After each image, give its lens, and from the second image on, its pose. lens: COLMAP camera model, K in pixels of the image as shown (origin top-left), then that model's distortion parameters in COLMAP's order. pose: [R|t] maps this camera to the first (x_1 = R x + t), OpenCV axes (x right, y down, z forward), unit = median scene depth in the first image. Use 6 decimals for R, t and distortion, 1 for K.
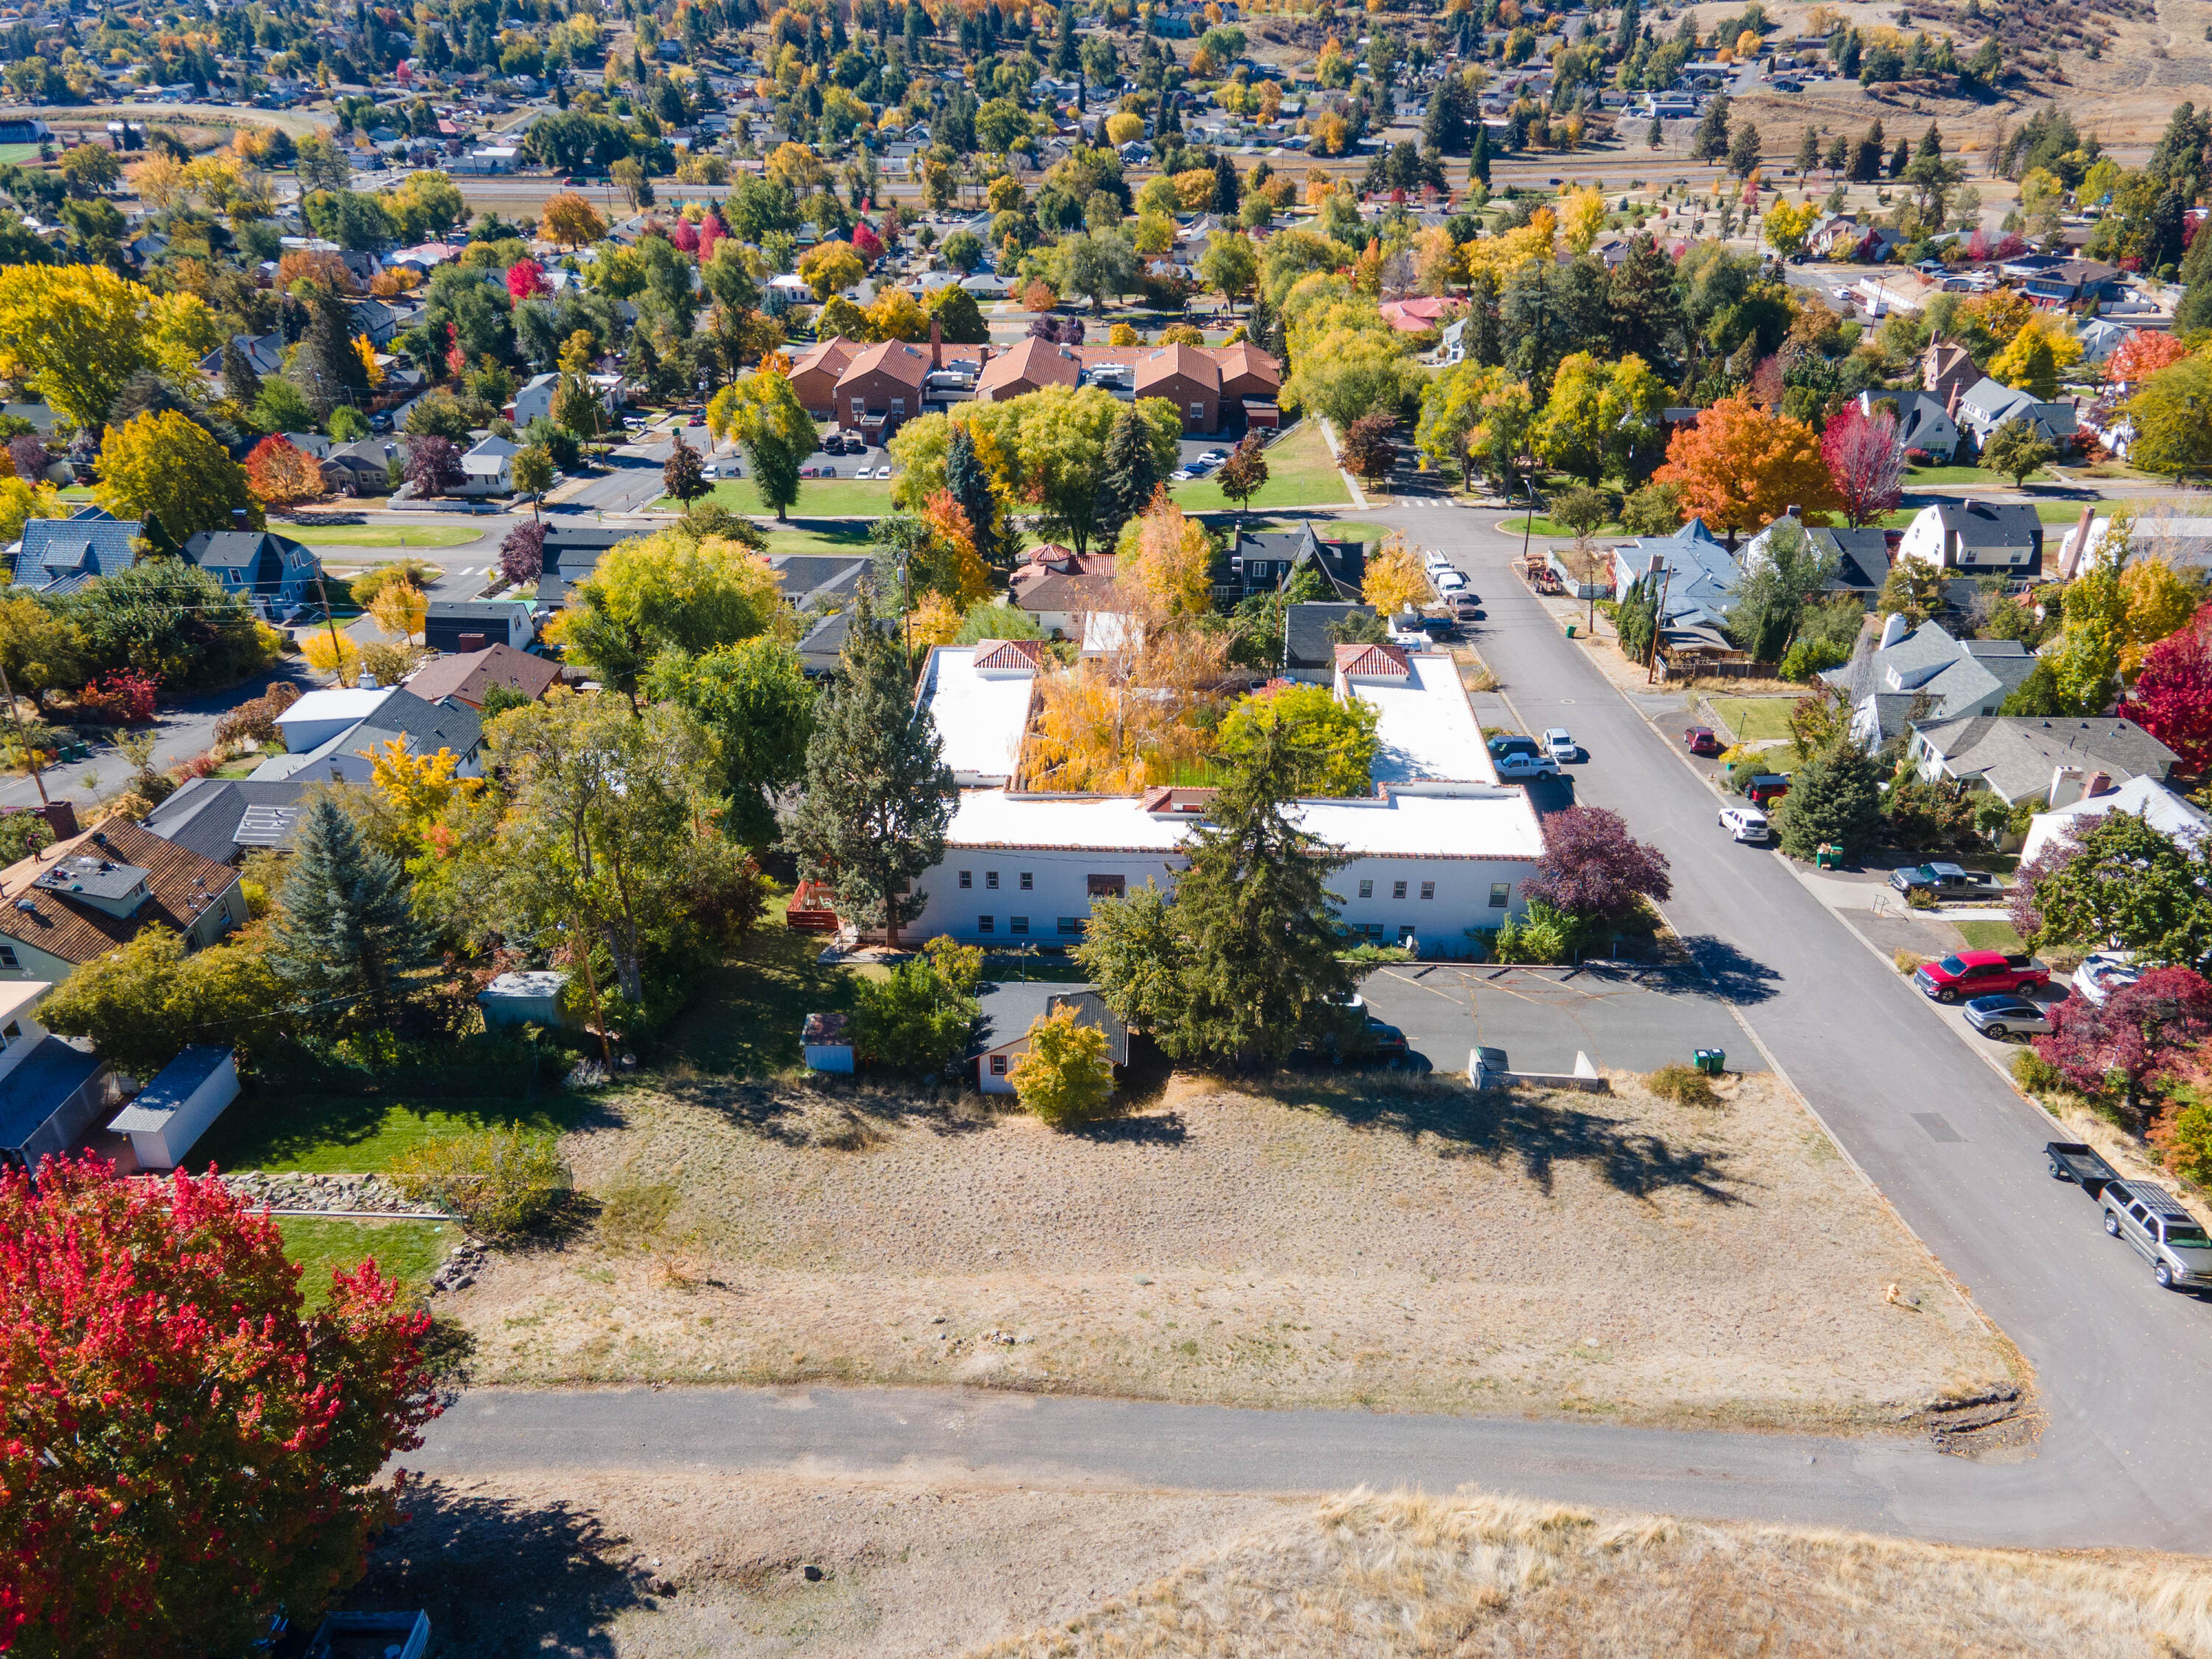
lens RADIAL K [[1606.9, 0, 1093.6], [0, 1606.9, 838.0], [0, 0, 1]] dist [0.024222, 0.035079]
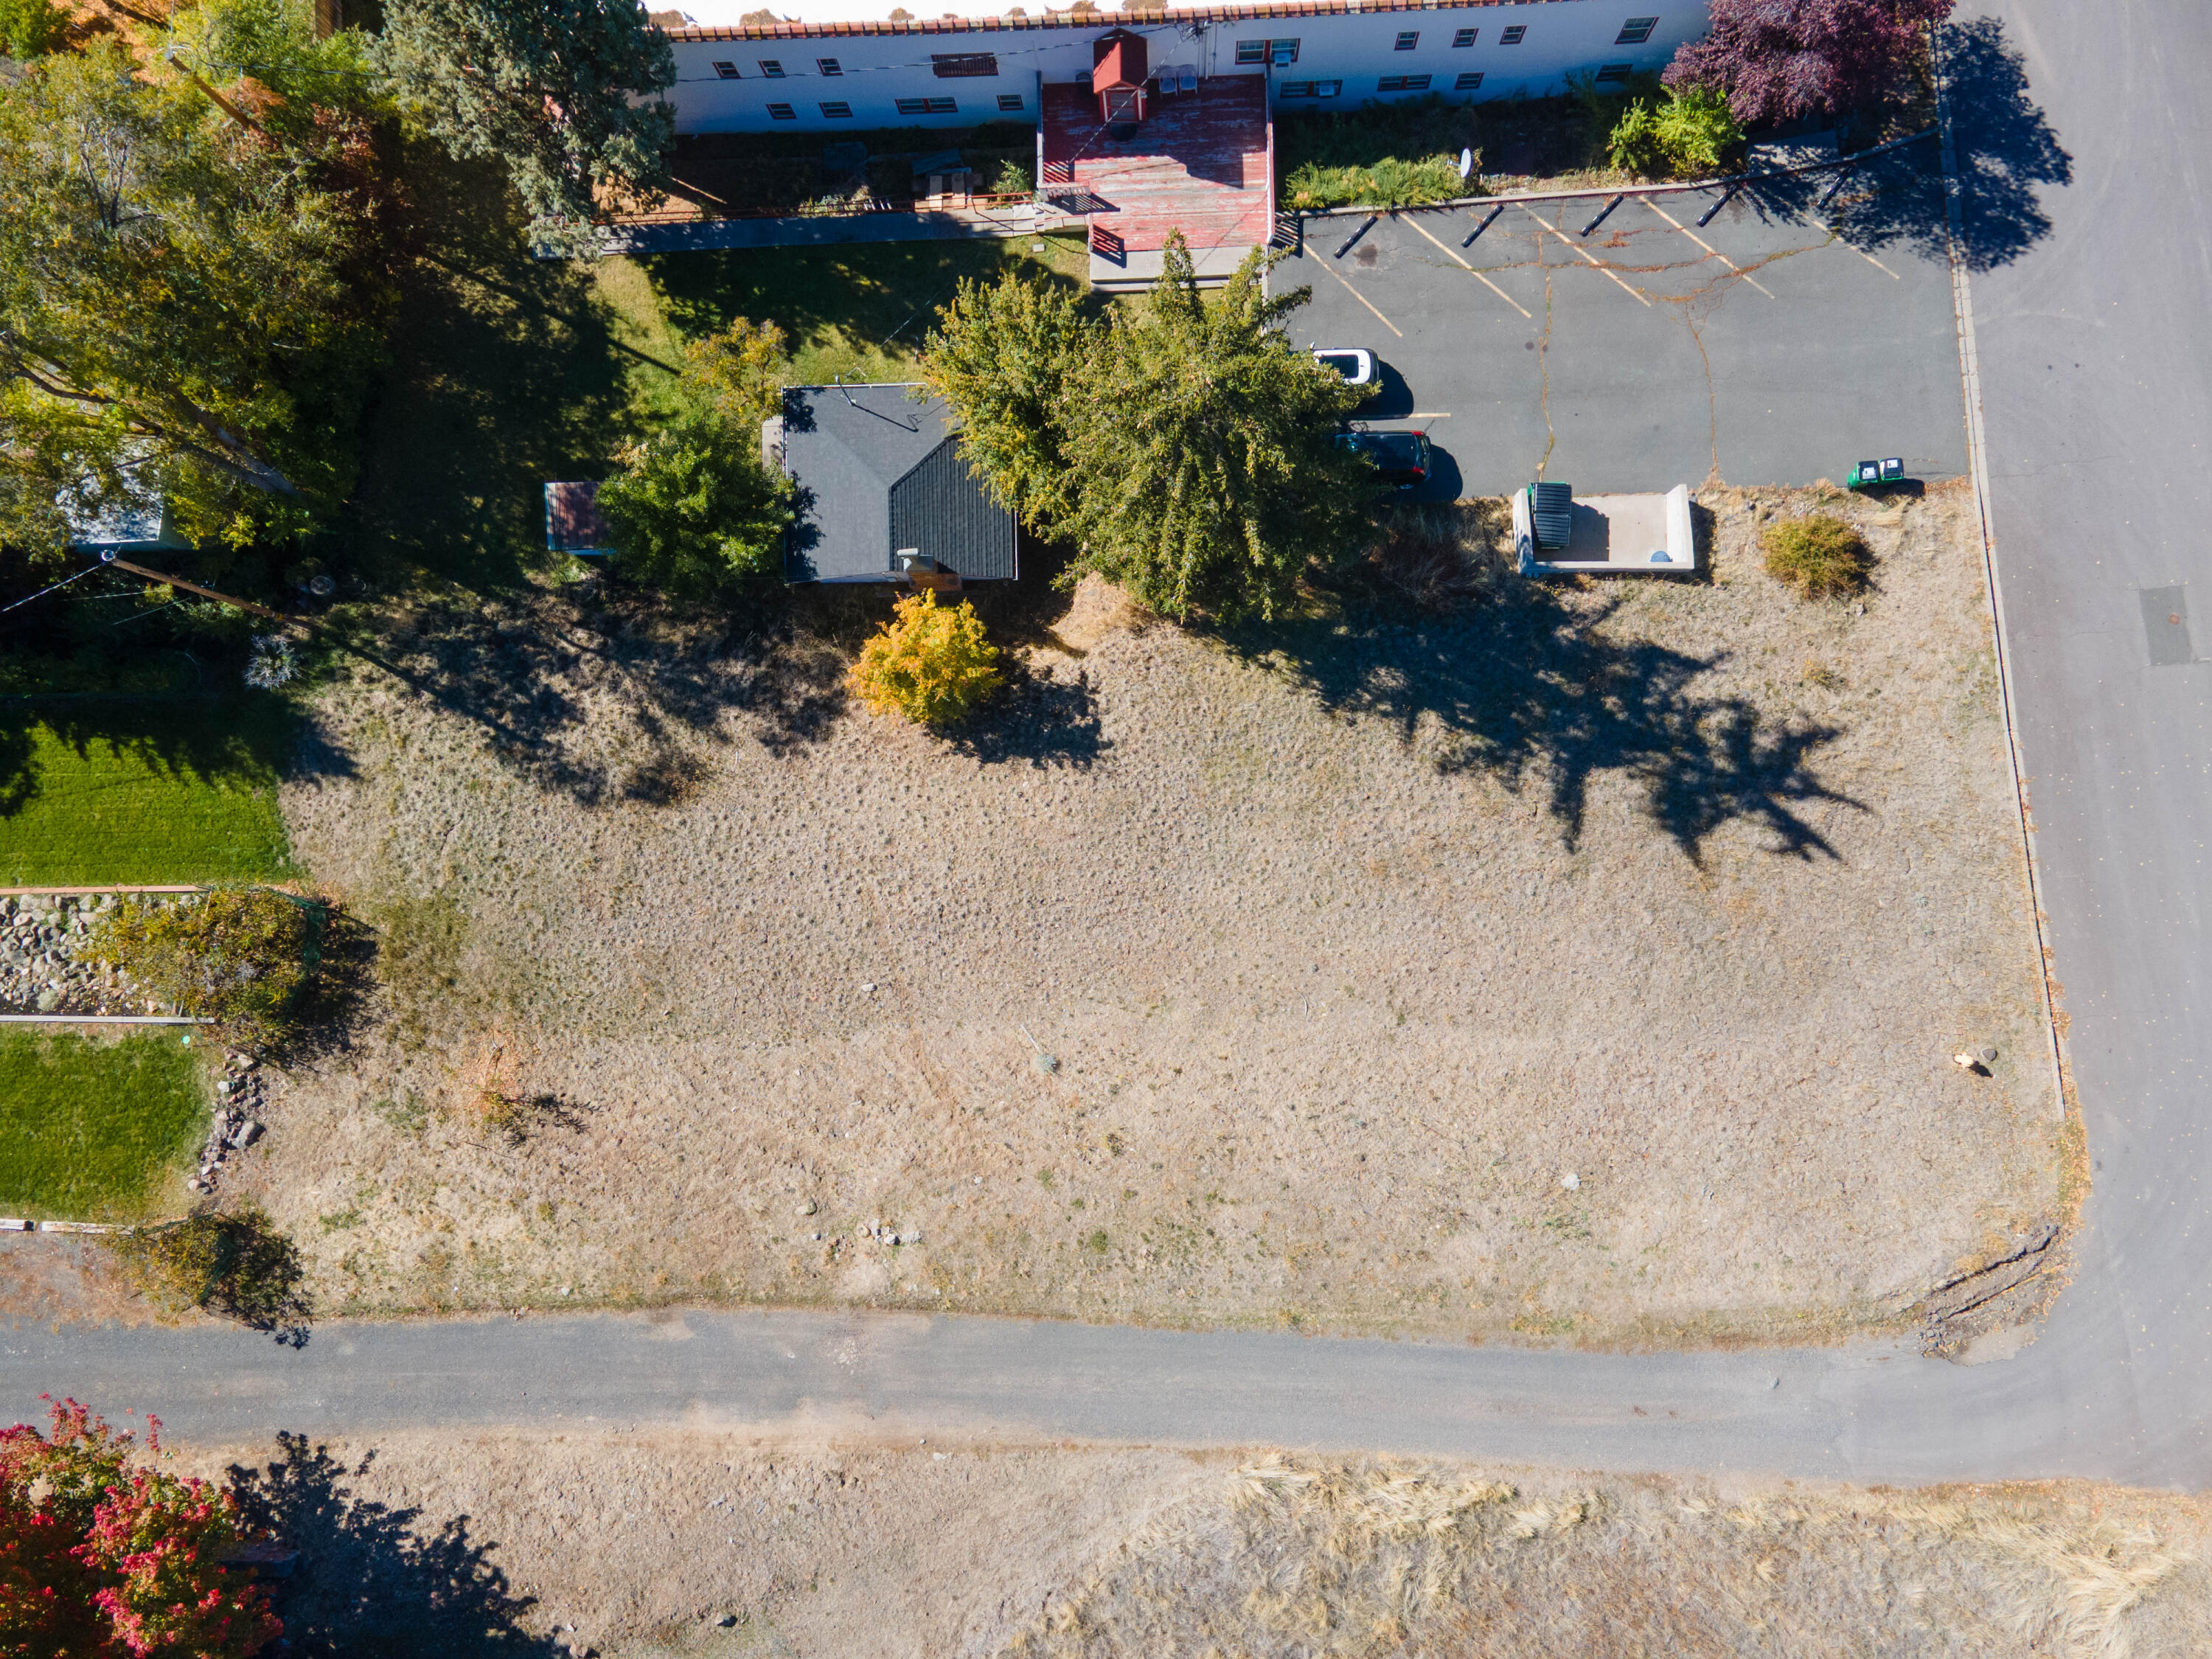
lens RADIAL K [[1606.9, 0, 1096.4], [0, 1606.9, 832.7], [0, 0, 1]] dist [0.024222, 0.035079]
pose [[0.996730, -0.058822, -0.055401, 0.069647], [0.077829, 0.514532, 0.853932, -0.316468], [-0.021724, -0.855451, 0.517428, 0.431240]]
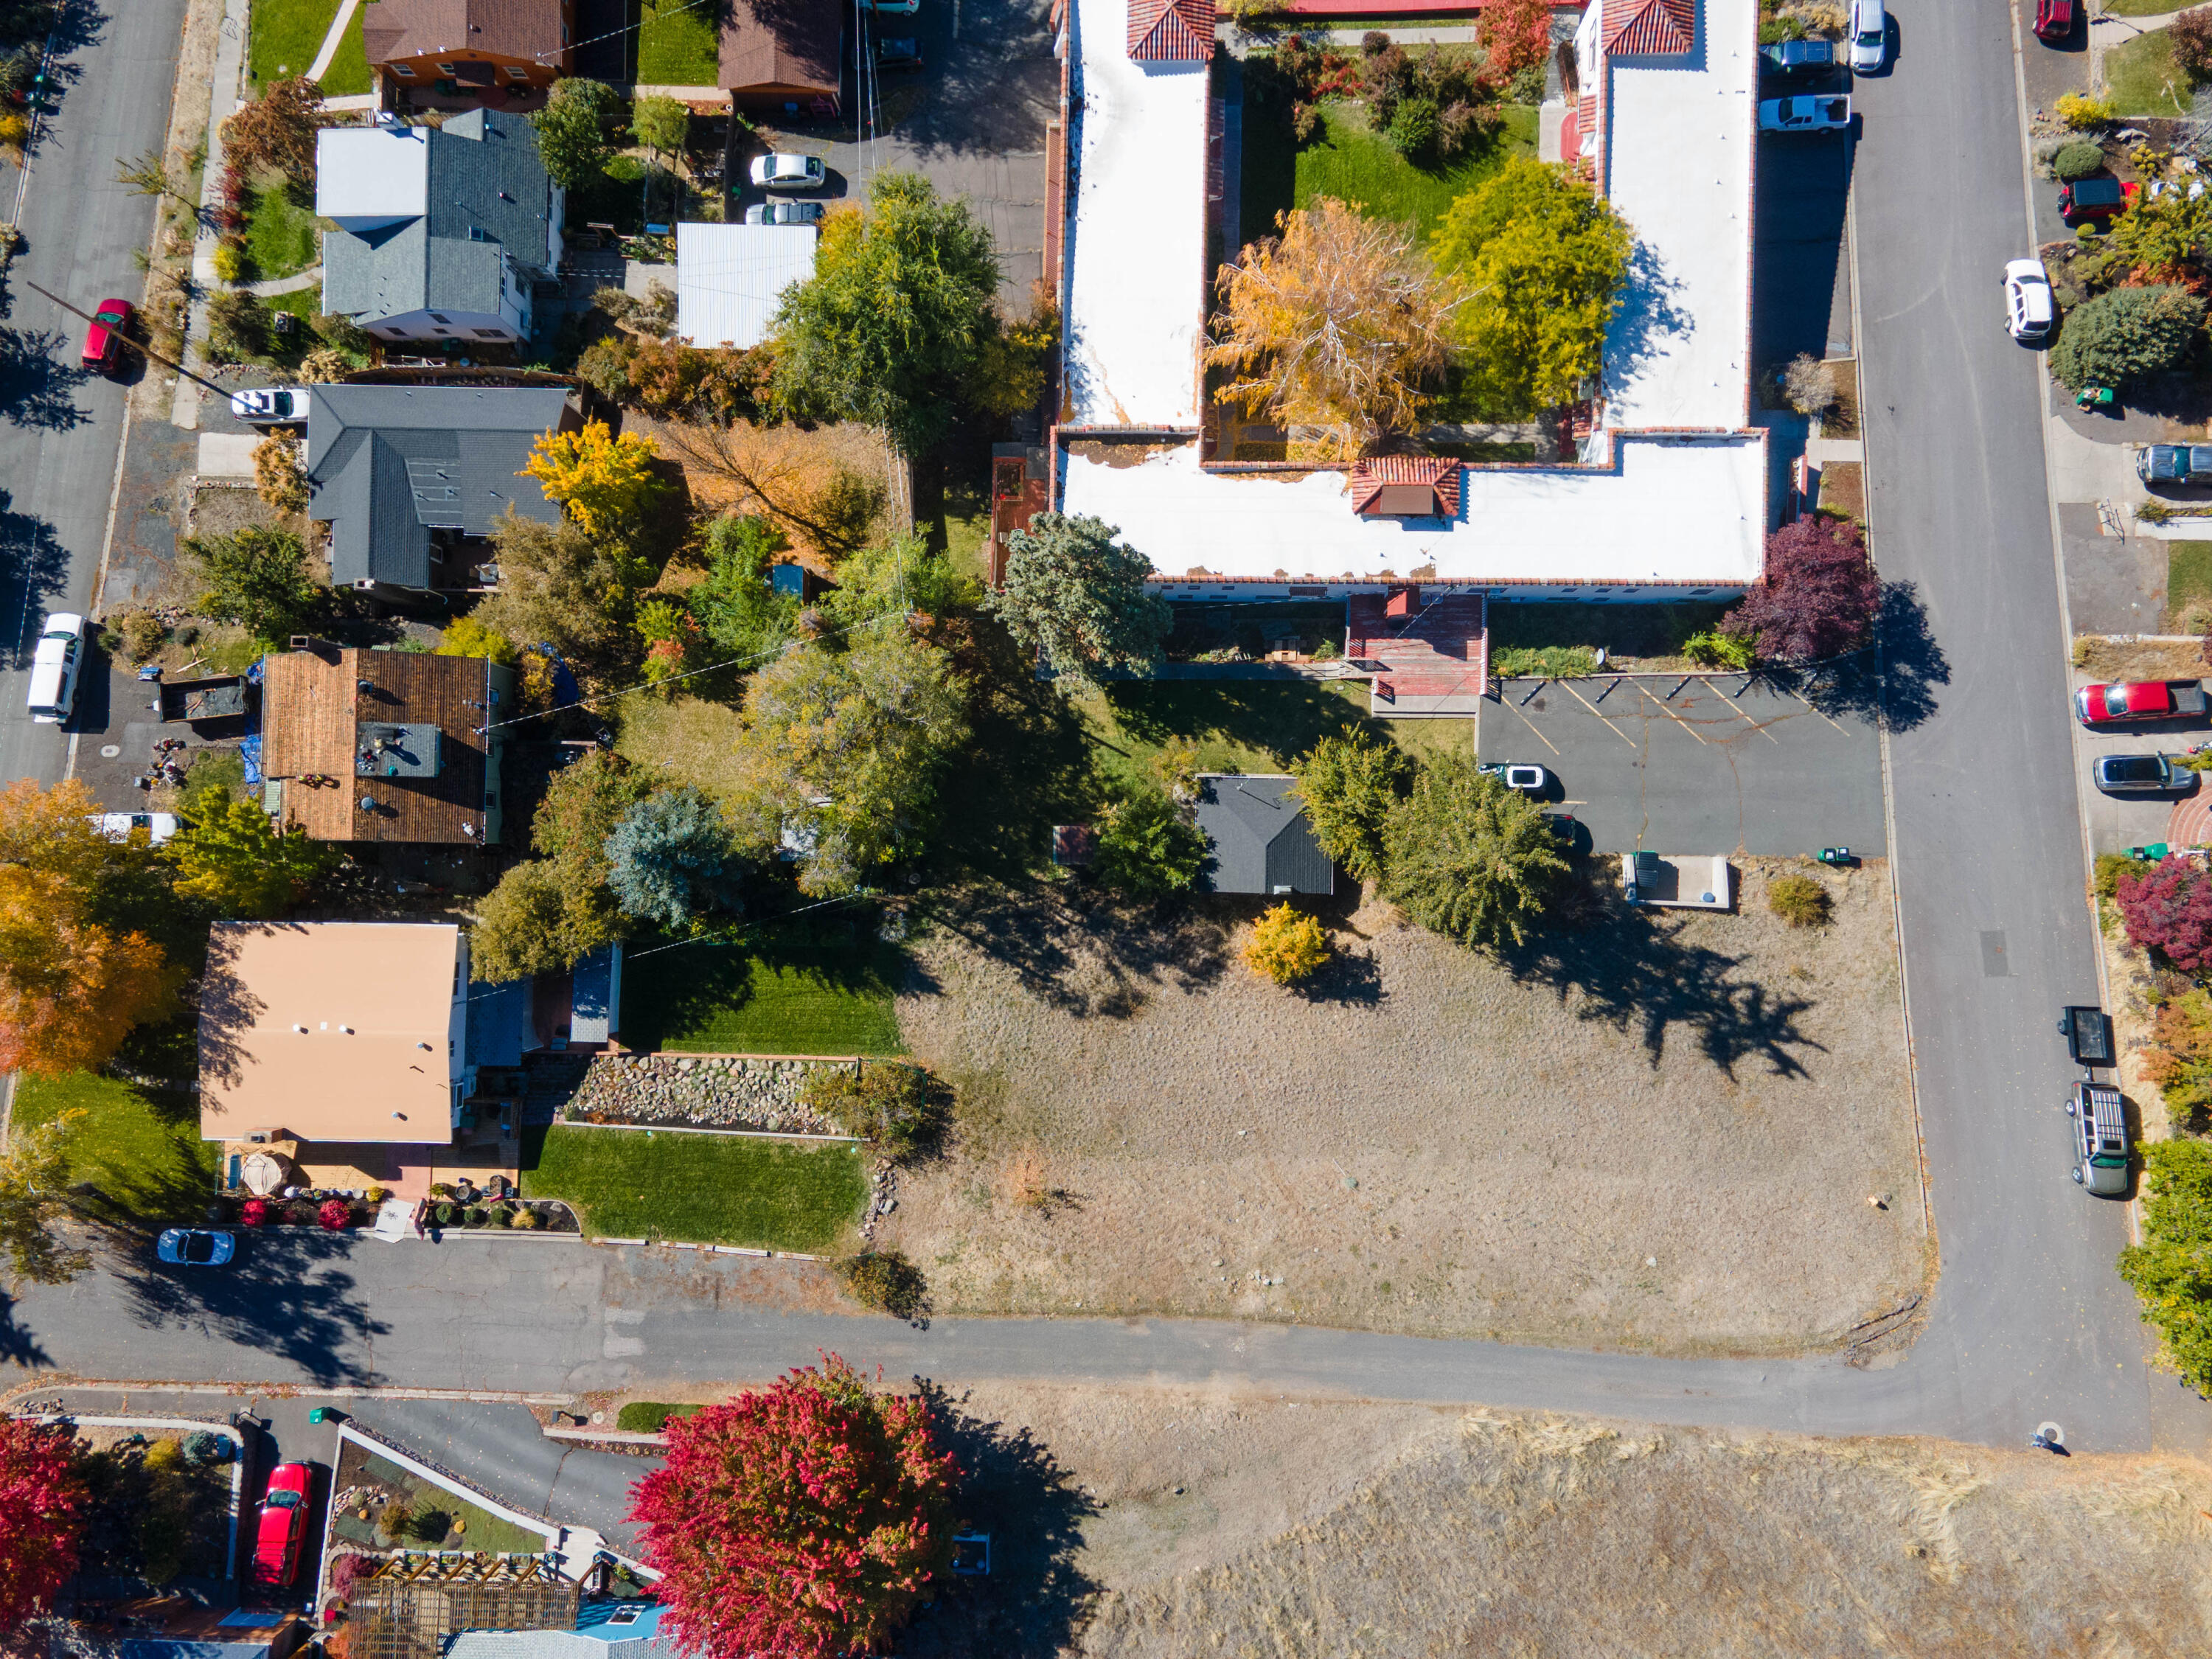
lens RADIAL K [[1606.9, 0, 1097.9], [0, 1606.9, 825.5], [0, 0, 1]] dist [0.024222, 0.035079]
pose [[0.998803, -0.025225, -0.041902, -0.081923], [0.048907, 0.523111, 0.850860, -0.727782], [0.000456, -0.851891, 0.523718, 0.330821]]
